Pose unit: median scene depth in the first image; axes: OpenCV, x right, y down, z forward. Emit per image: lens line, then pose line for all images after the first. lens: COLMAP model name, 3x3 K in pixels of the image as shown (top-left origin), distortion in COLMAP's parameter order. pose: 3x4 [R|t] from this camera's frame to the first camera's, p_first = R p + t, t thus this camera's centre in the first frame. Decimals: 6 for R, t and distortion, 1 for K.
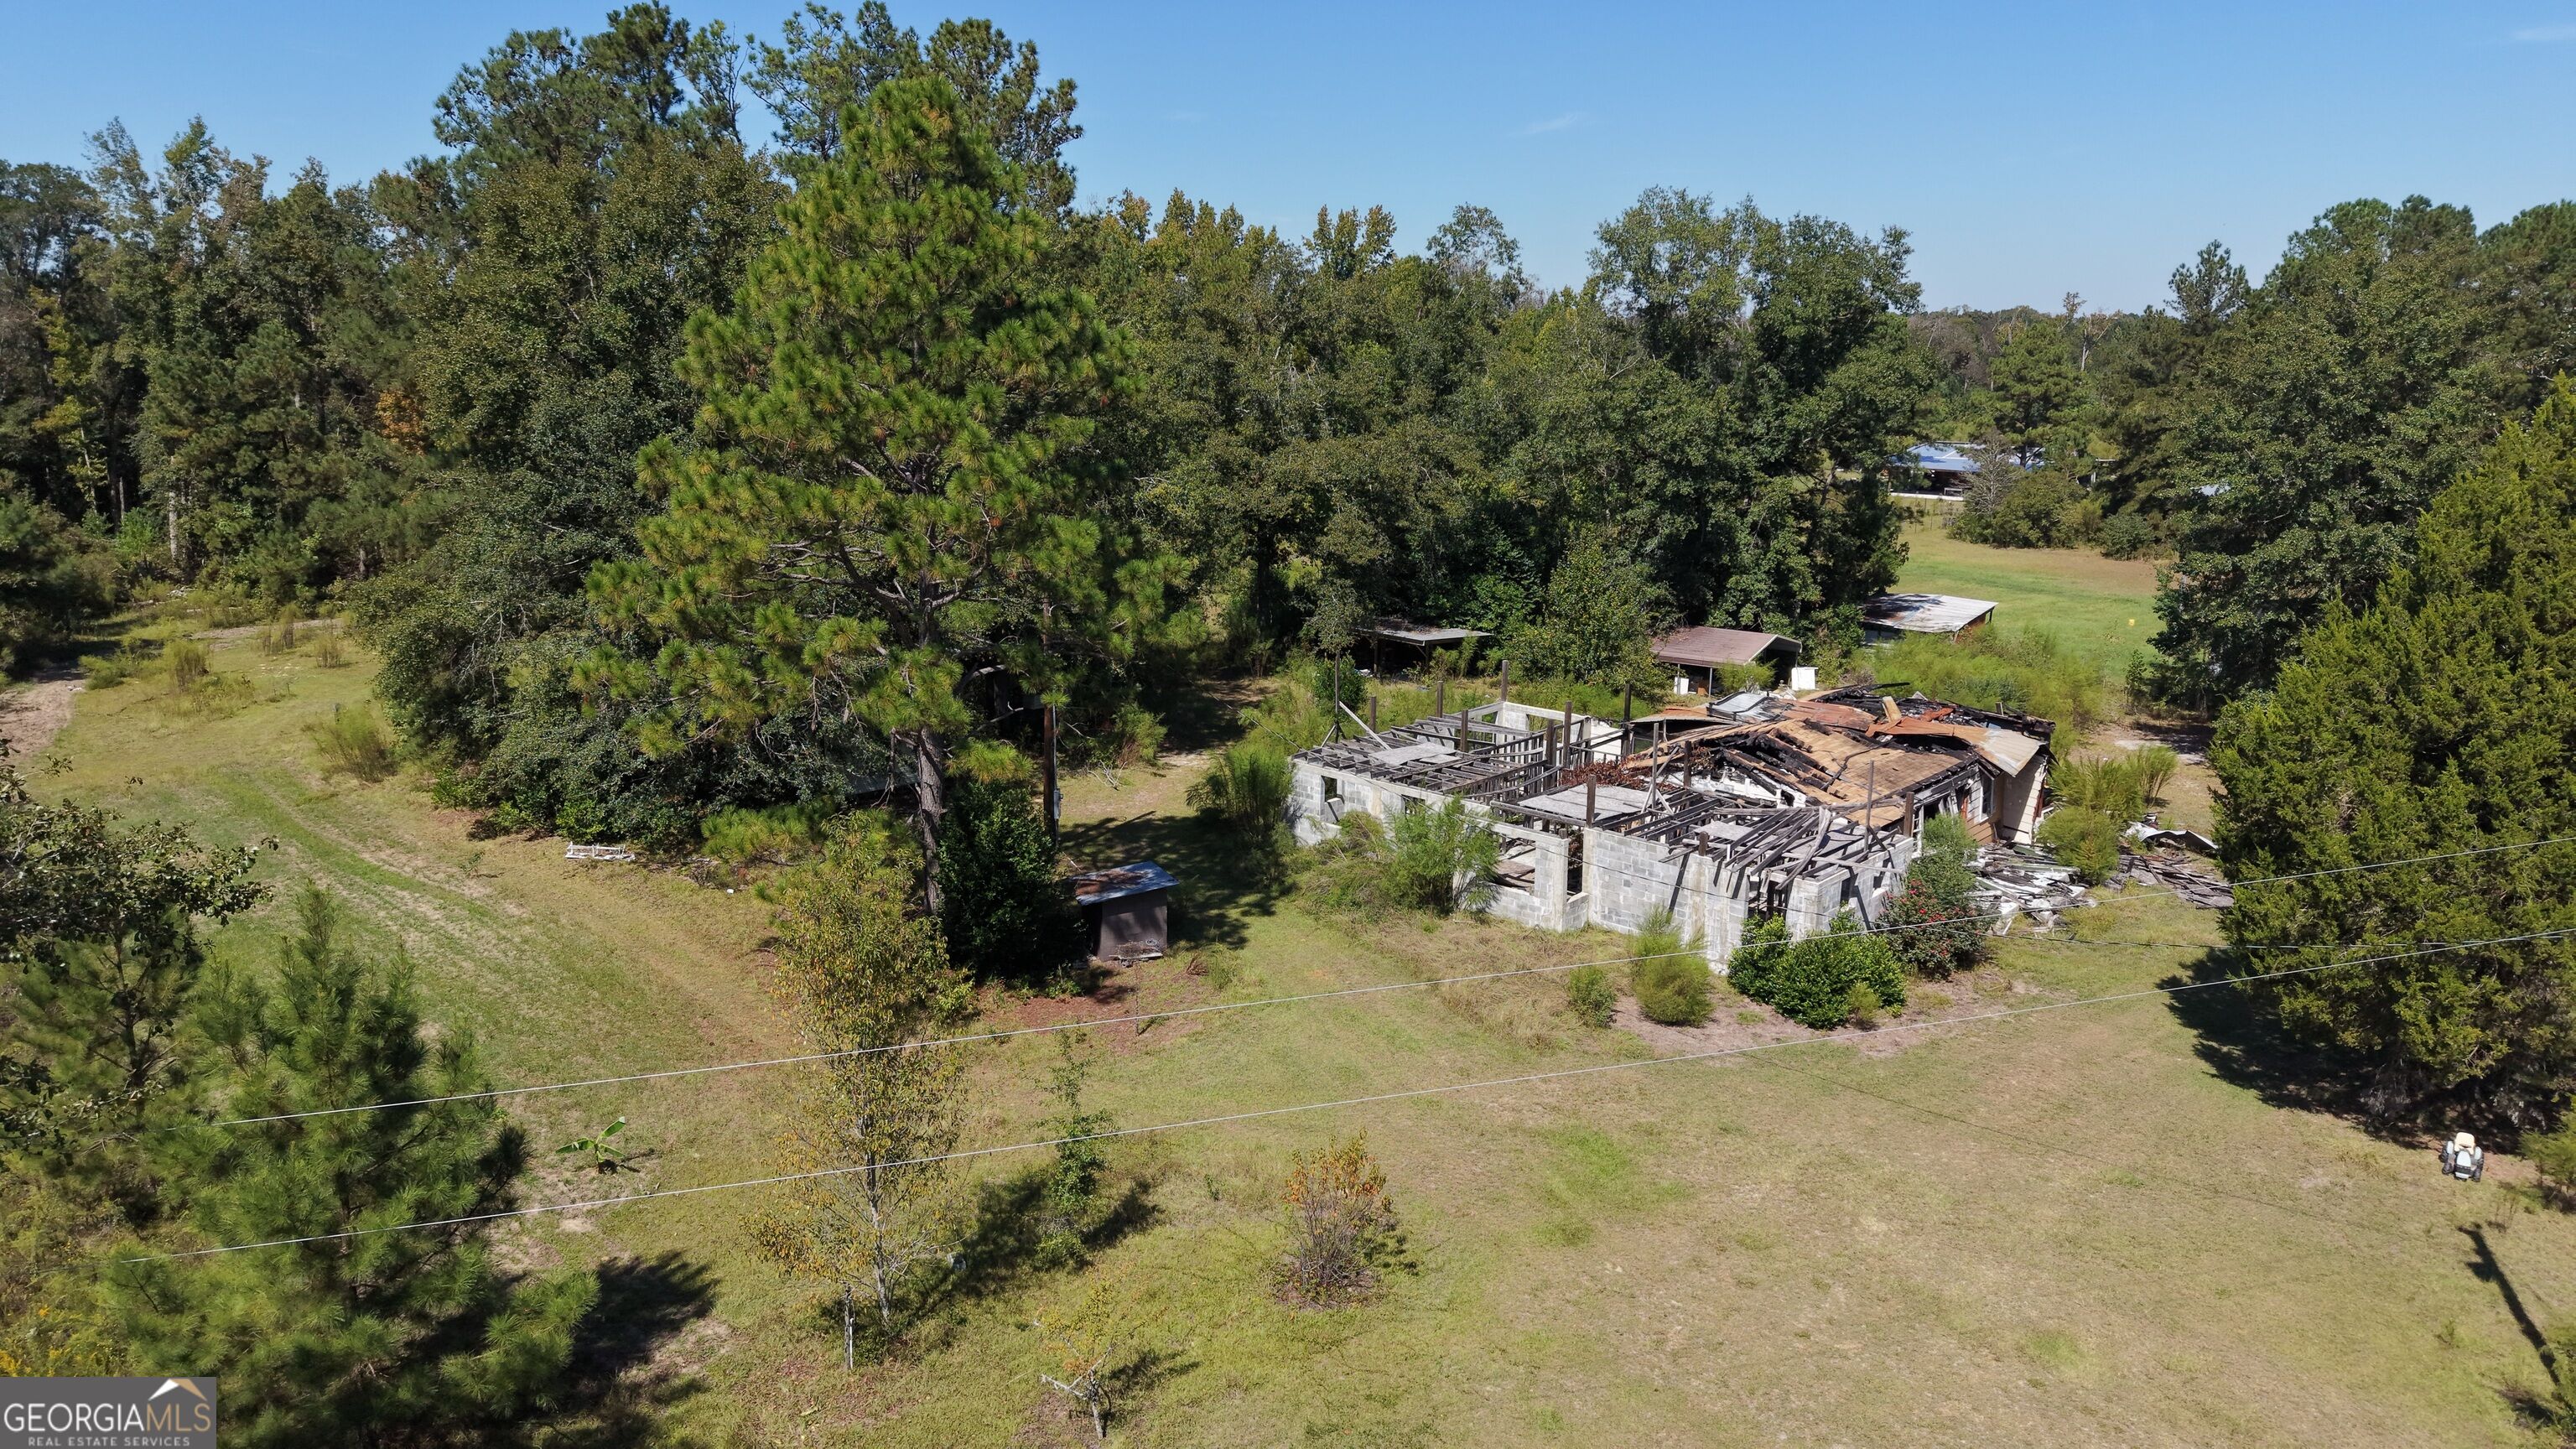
lens RADIAL K [[1729.2, 0, 1266.1], [0, 1729.2, 734.3], [0, 0, 1]] dist [0.041436, -0.046800]
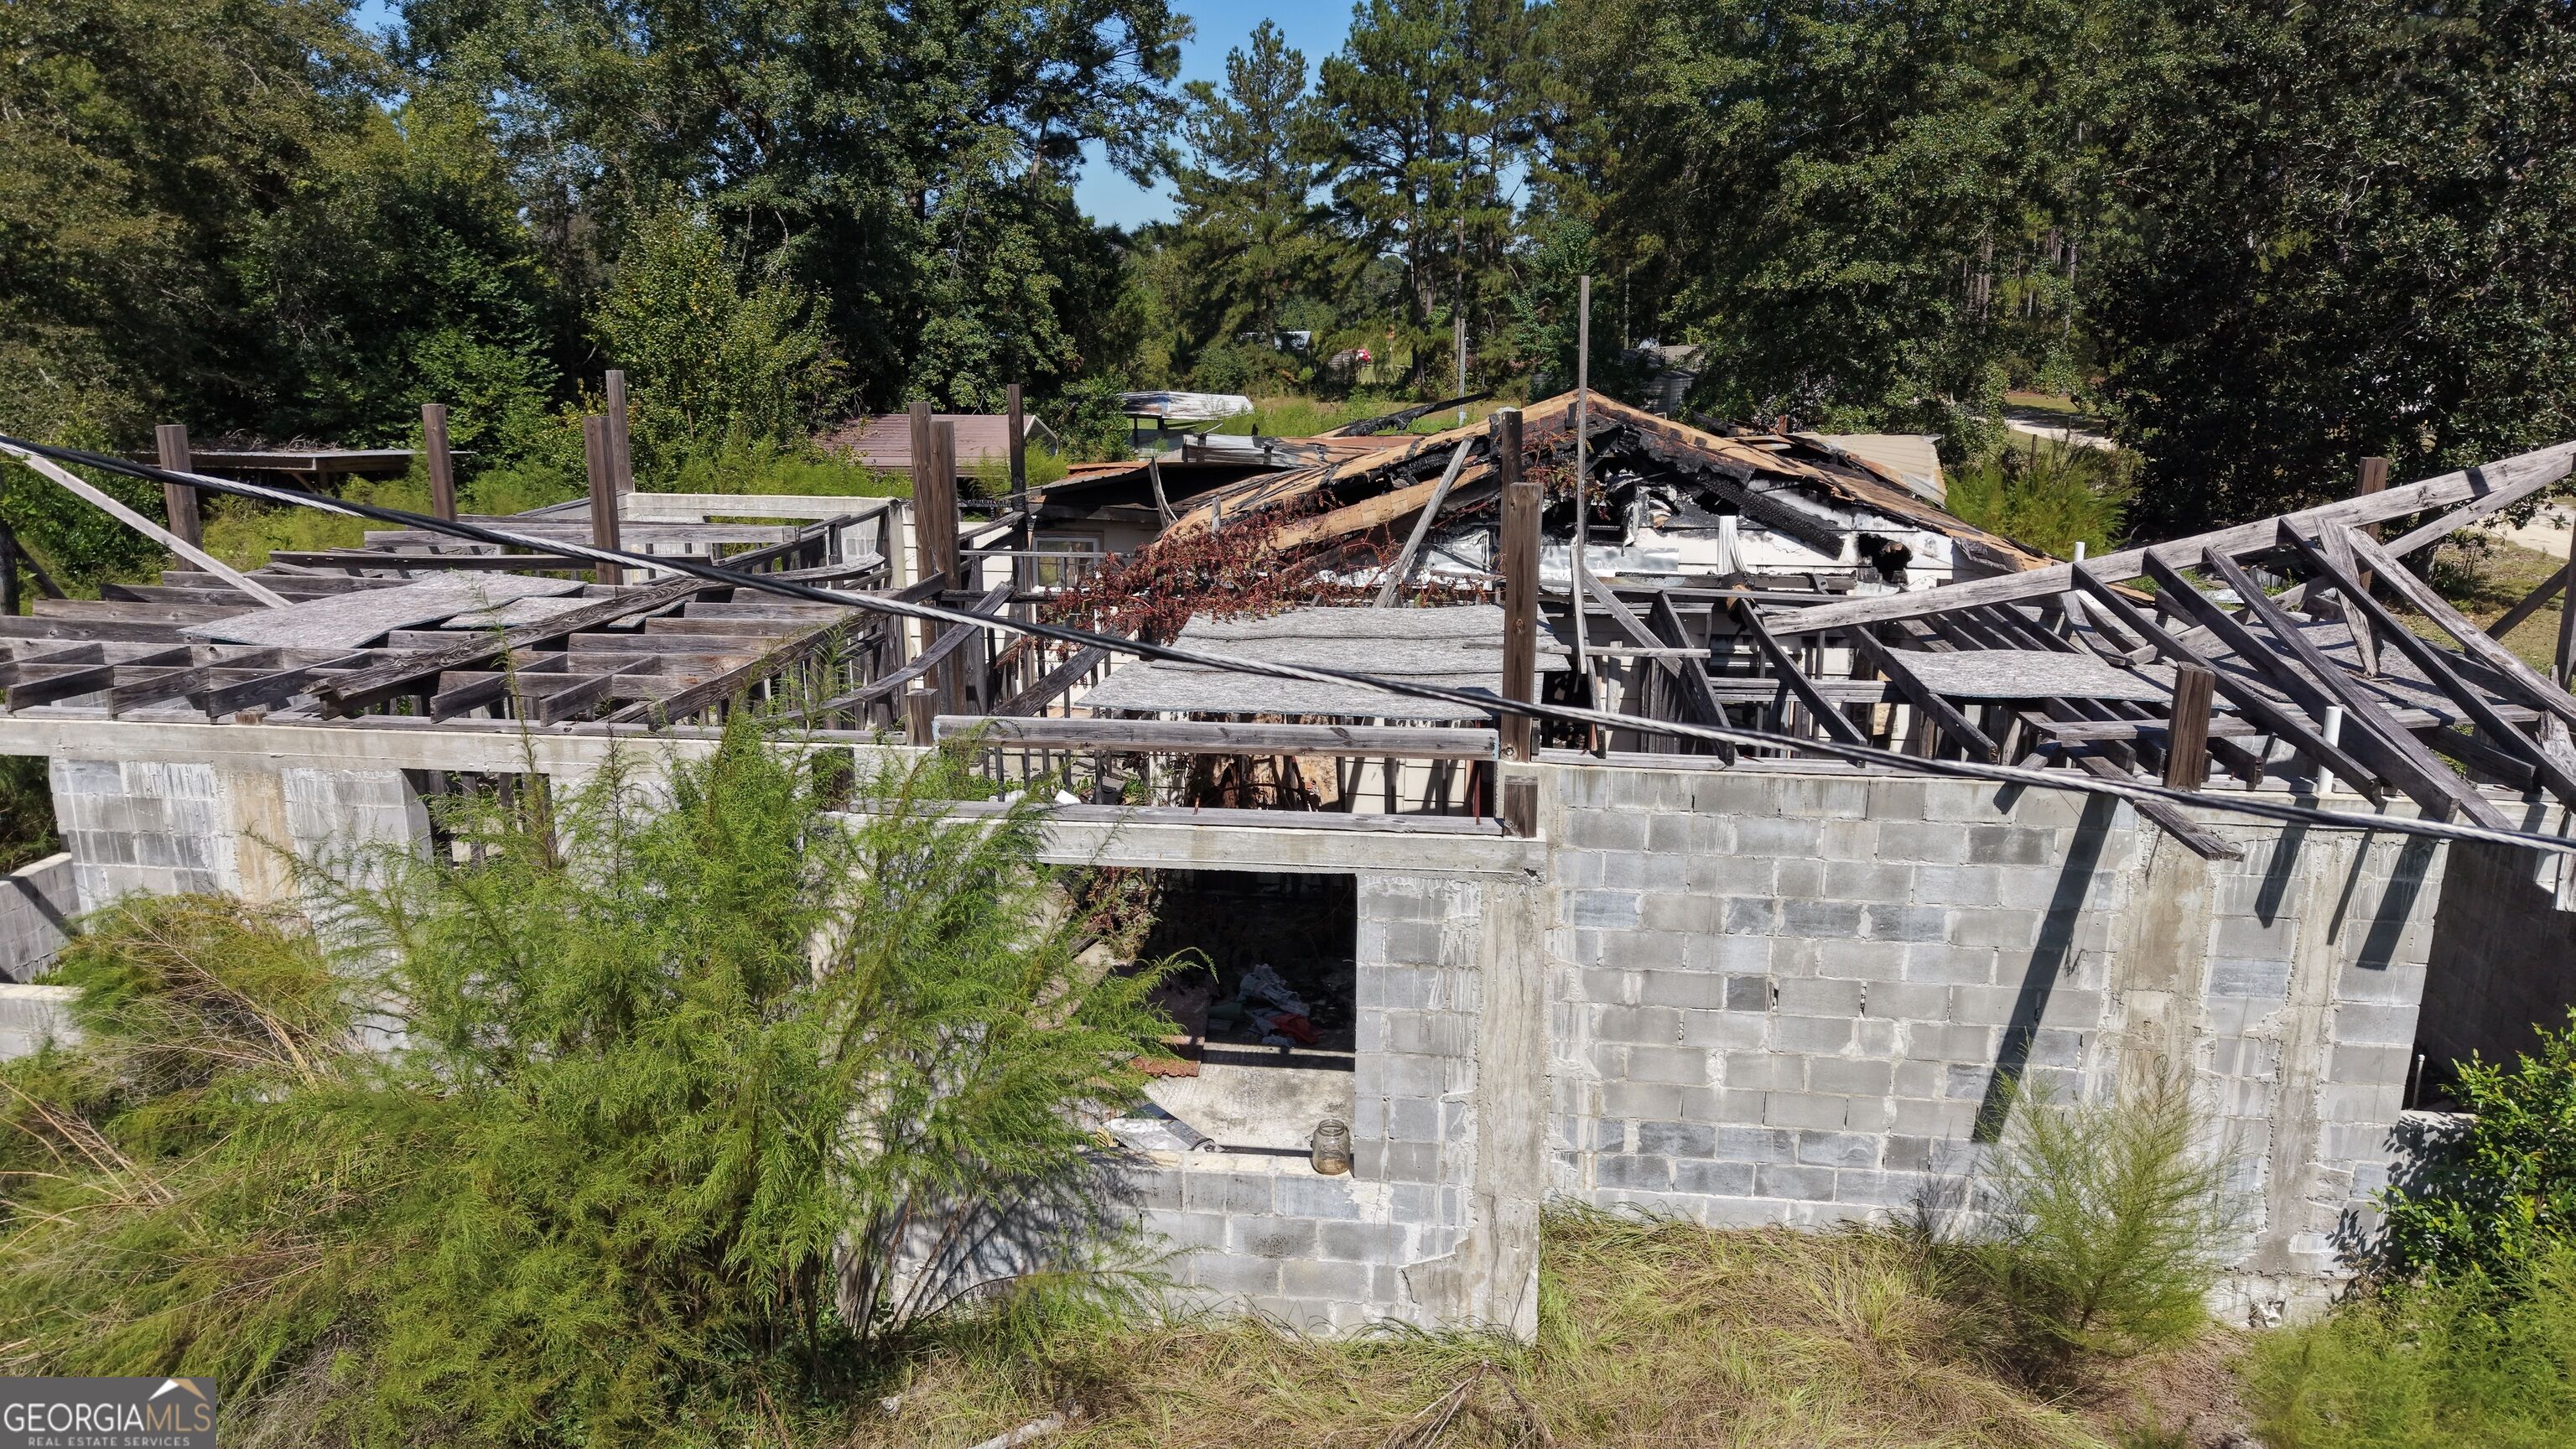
lens RADIAL K [[1729.2, 0, 1291.7], [0, 1729.2, 714.3], [0, 0, 1]] dist [0.041436, -0.046800]
pose [[0.808439, -0.141466, 0.571326, 0.032553], [0.137413, 0.989226, 0.050501, 0.022040], [-0.572314, 0.037680, 0.819168, 0.530612]]
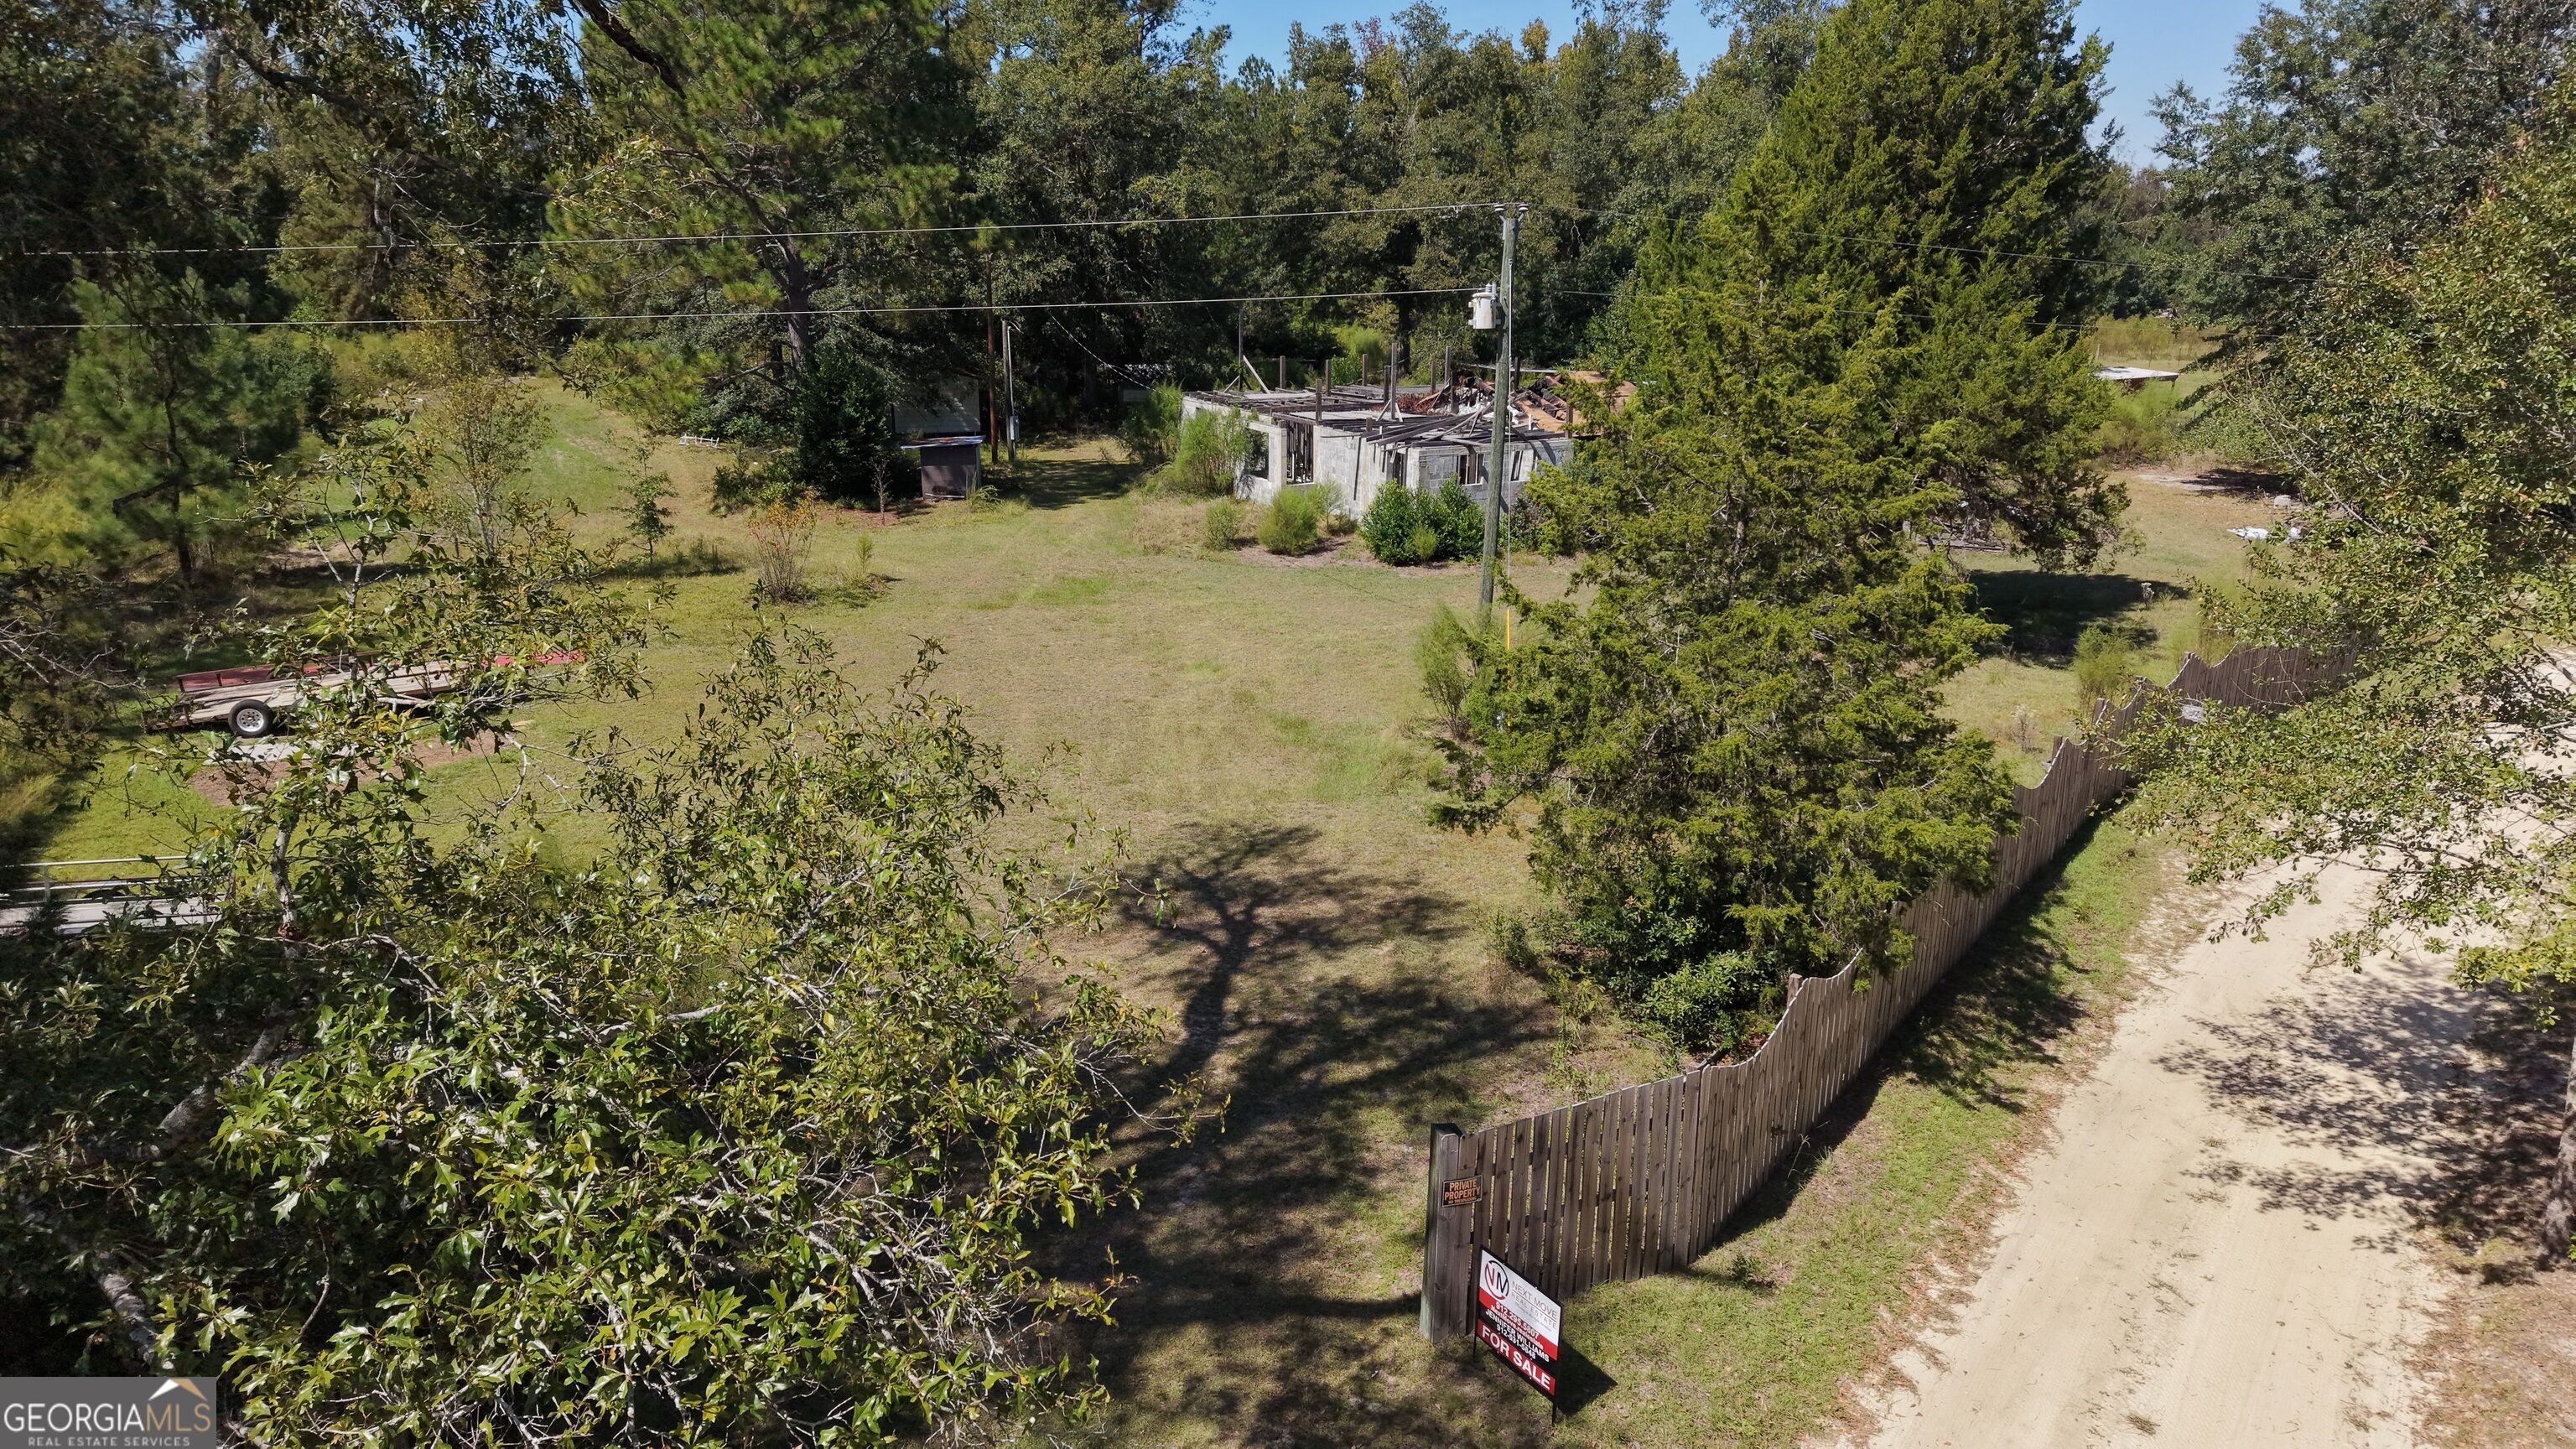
lens RADIAL K [[1729.2, 0, 1284.1], [0, 1729.2, 748.2], [0, 0, 1]] dist [0.041436, -0.046800]
pose [[0.938591, 0.100853, -0.329962, 0.361995], [-0.080583, 0.993954, 0.074581, 0.117108], [0.335489, -0.043412, 0.941043, -0.085631]]
